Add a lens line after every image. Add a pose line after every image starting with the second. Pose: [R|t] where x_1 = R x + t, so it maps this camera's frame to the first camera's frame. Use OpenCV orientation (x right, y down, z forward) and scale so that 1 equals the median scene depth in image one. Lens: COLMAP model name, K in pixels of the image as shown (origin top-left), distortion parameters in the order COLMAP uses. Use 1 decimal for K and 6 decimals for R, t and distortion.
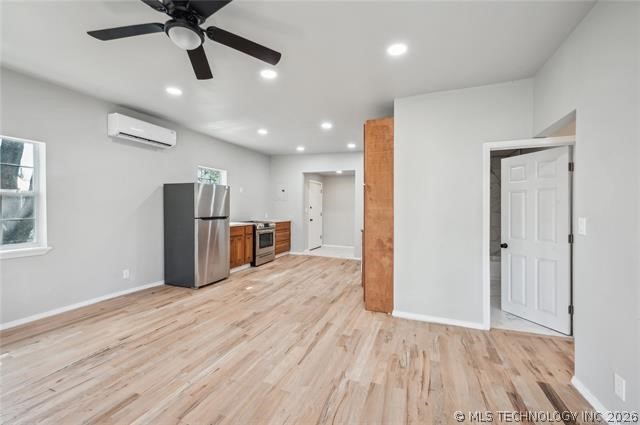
lens RADIAL K [[276.5, 0, 319.7], [0, 276.5, 206.2], [0, 0, 1]] dist [0.000923, -0.000022]
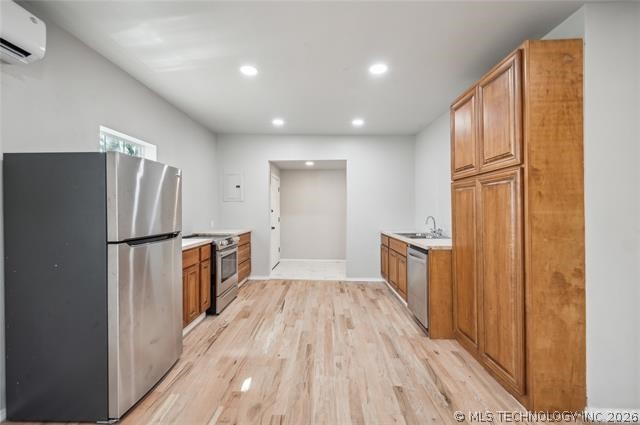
lens RADIAL K [[276.5, 0, 319.7], [0, 276.5, 206.2], [0, 0, 1]] dist [0.000923, -0.000022]
pose [[0.943514, -0.005373, 0.331289, -0.311096], [0.007923, 0.999948, -0.006349, -0.003289], [-0.331237, 0.008615, 0.943508, 0.551806]]
